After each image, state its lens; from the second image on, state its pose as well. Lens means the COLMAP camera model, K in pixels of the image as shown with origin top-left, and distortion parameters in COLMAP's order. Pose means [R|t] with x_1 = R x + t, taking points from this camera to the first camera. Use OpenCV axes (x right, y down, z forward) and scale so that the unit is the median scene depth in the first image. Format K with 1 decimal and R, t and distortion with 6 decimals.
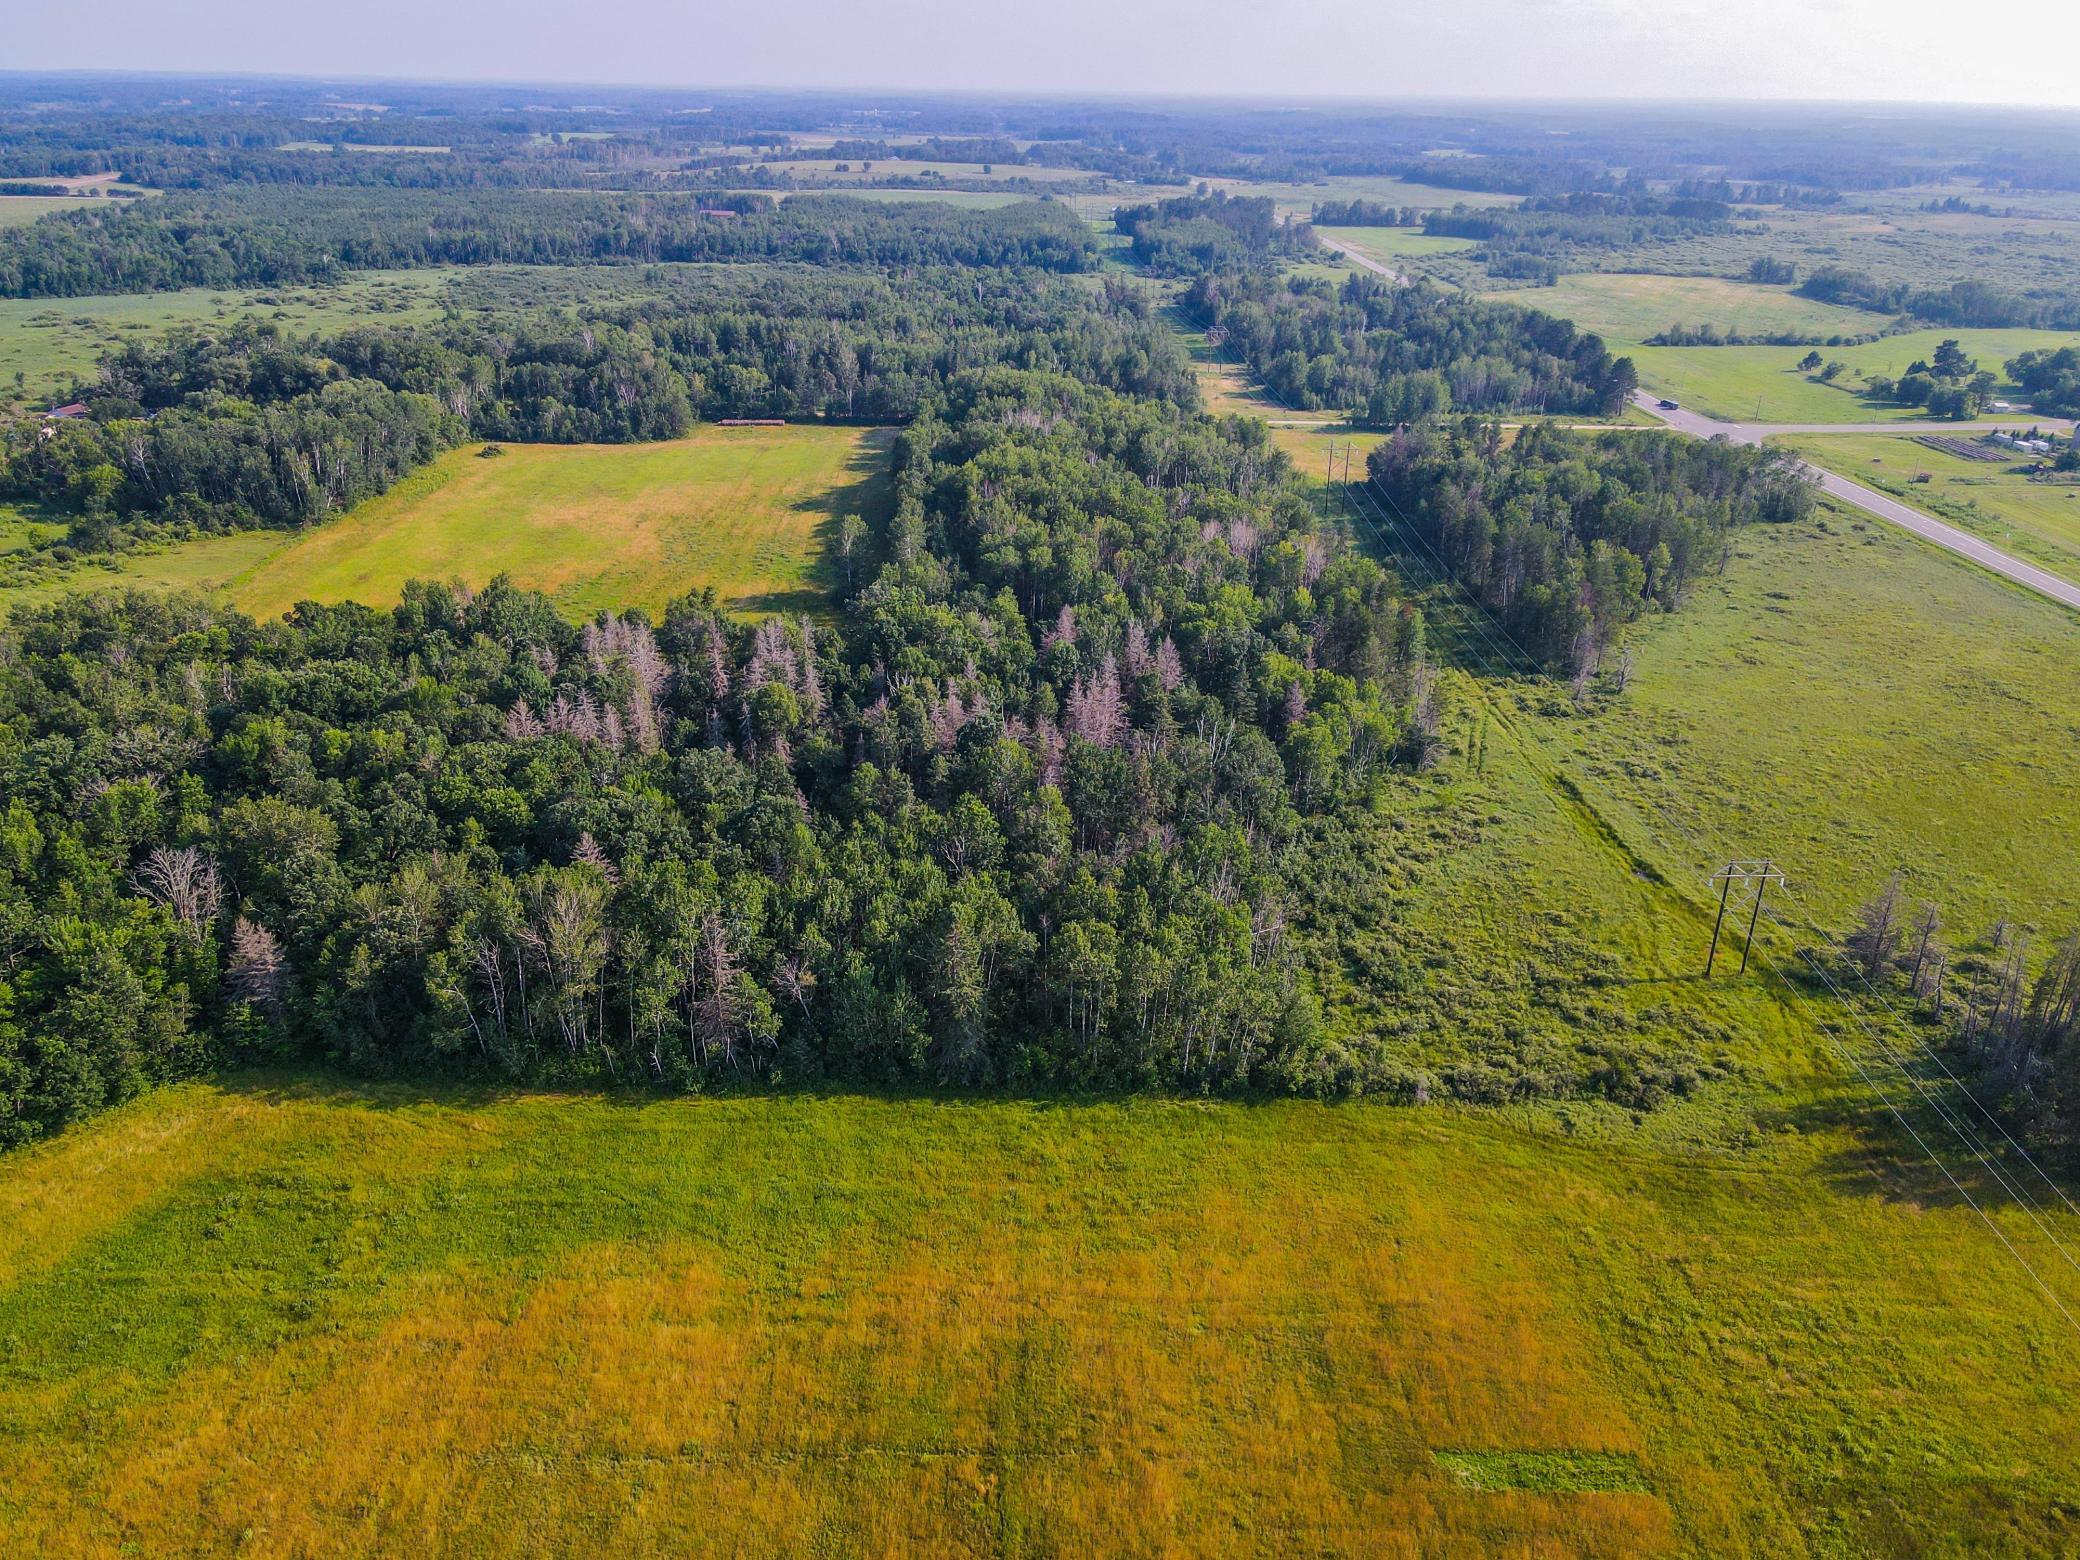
lens RADIAL K [[1554.8, 0, 1033.8], [0, 1554.8, 776.1], [0, 0, 1]] dist [0.022718, 0.003811]
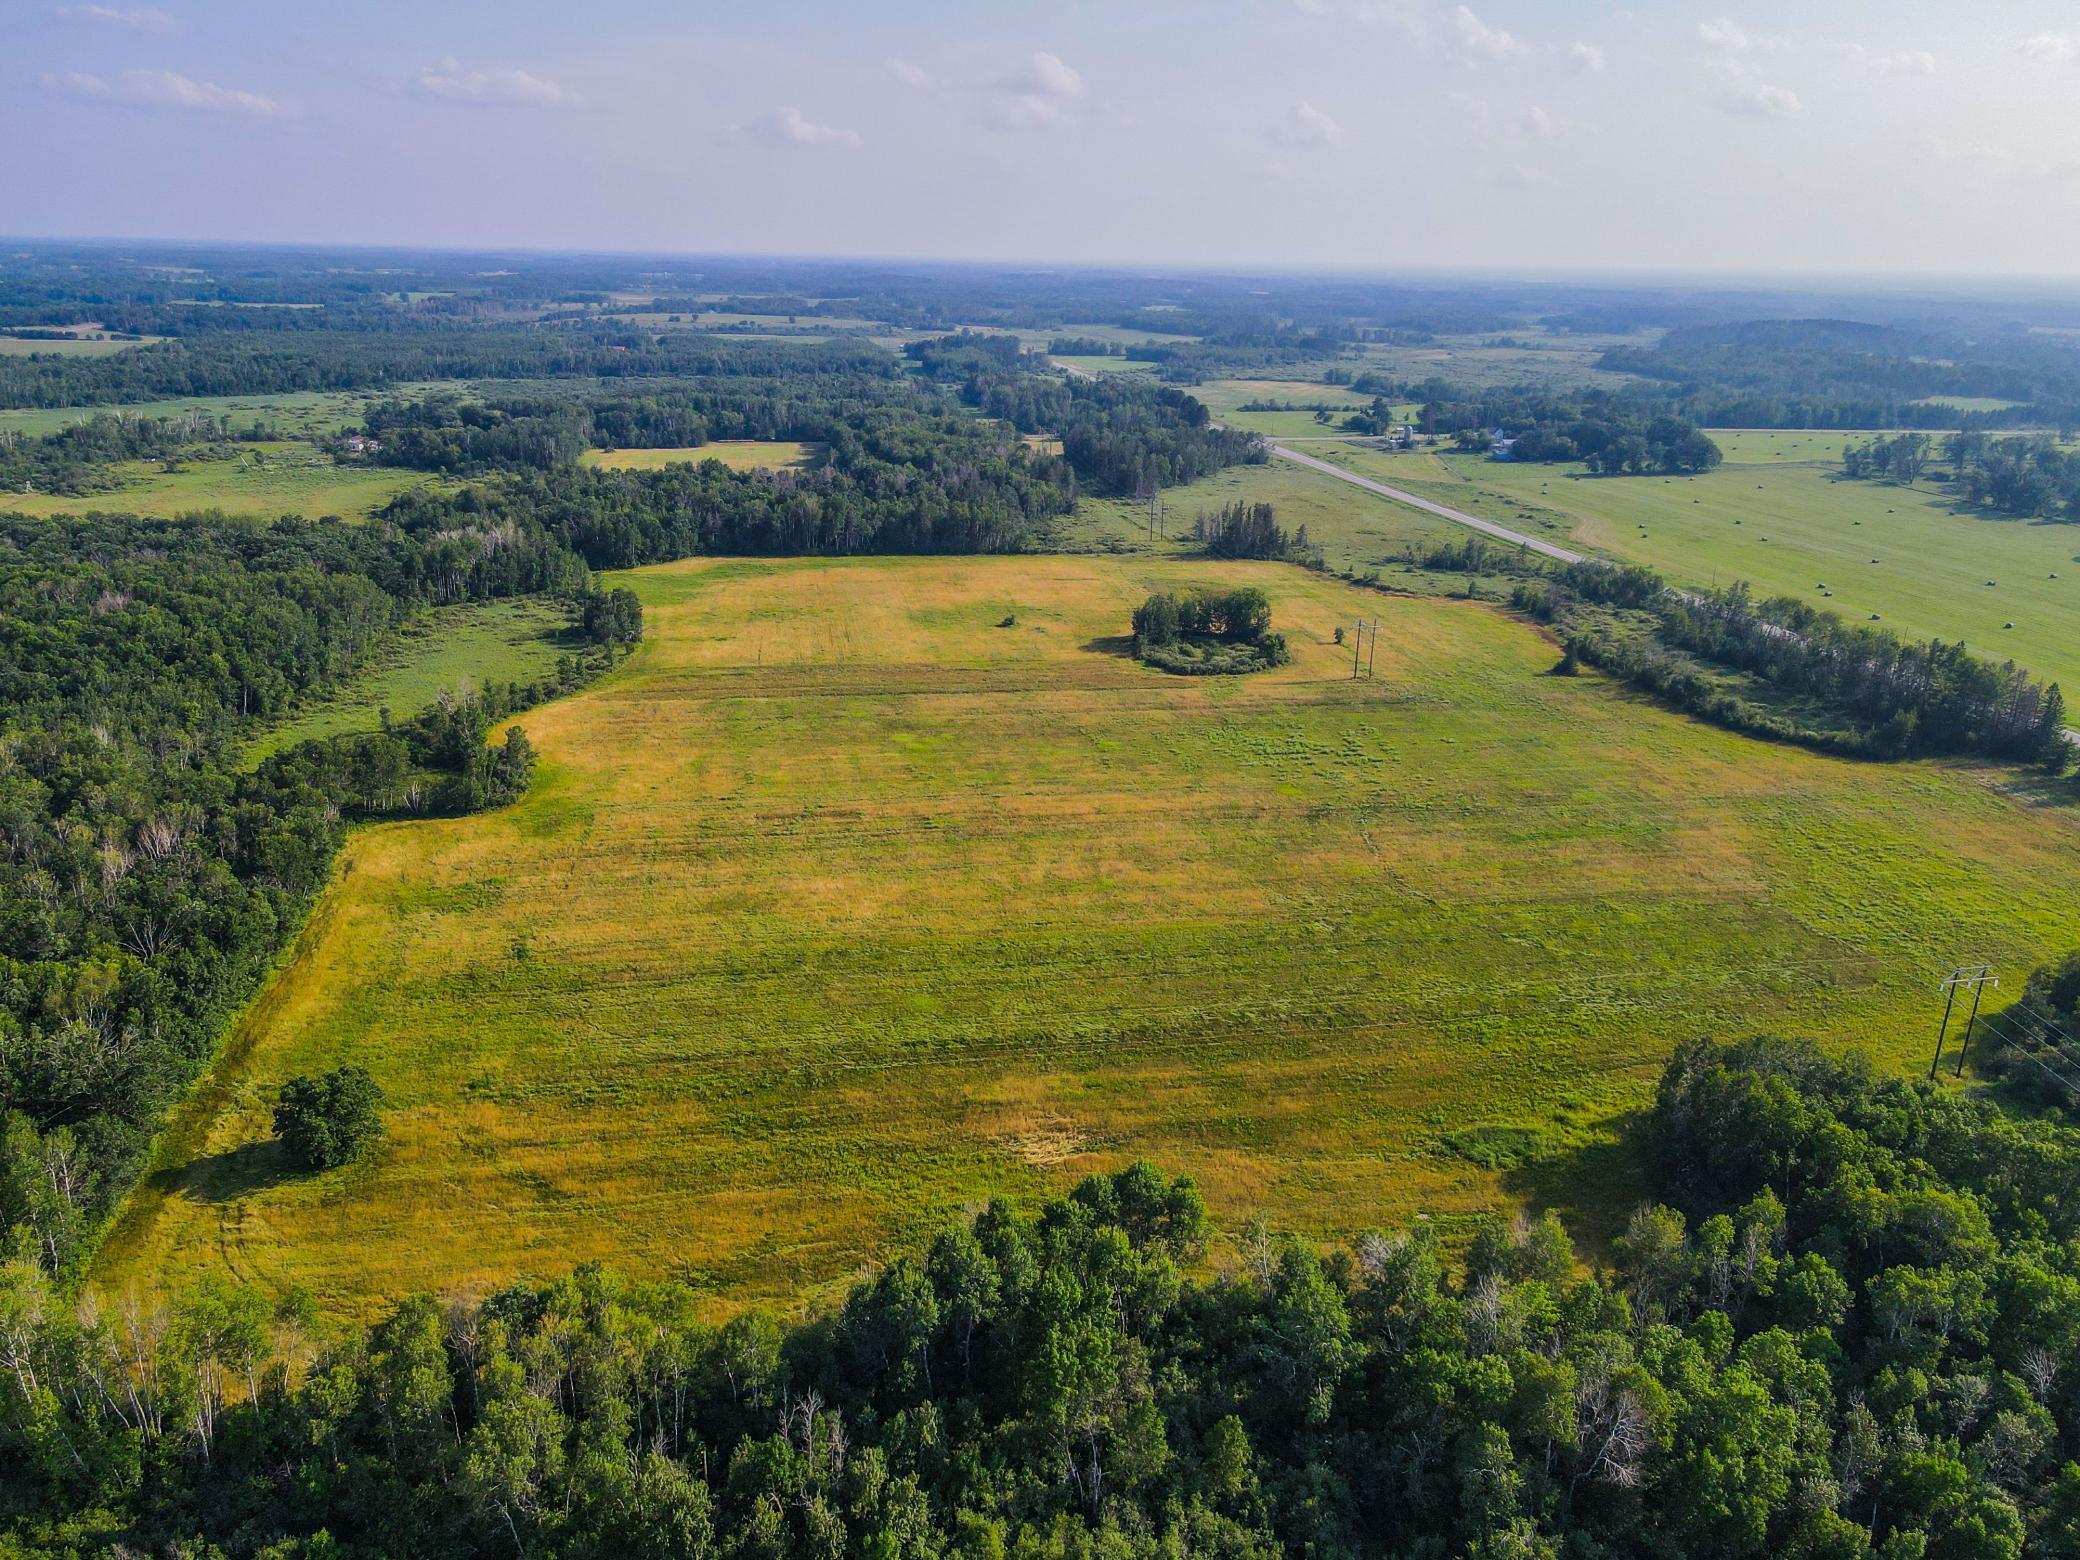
lens RADIAL K [[1554.8, 0, 1044.3], [0, 1554.8, 783.0], [0, 0, 1]] dist [0.022718, 0.003811]
pose [[0.988293, -0.048115, 0.144782, -0.045094], [0.060470, 0.994781, -0.082181, 0.144844], [-0.140072, 0.089973, 0.986045, -0.344106]]
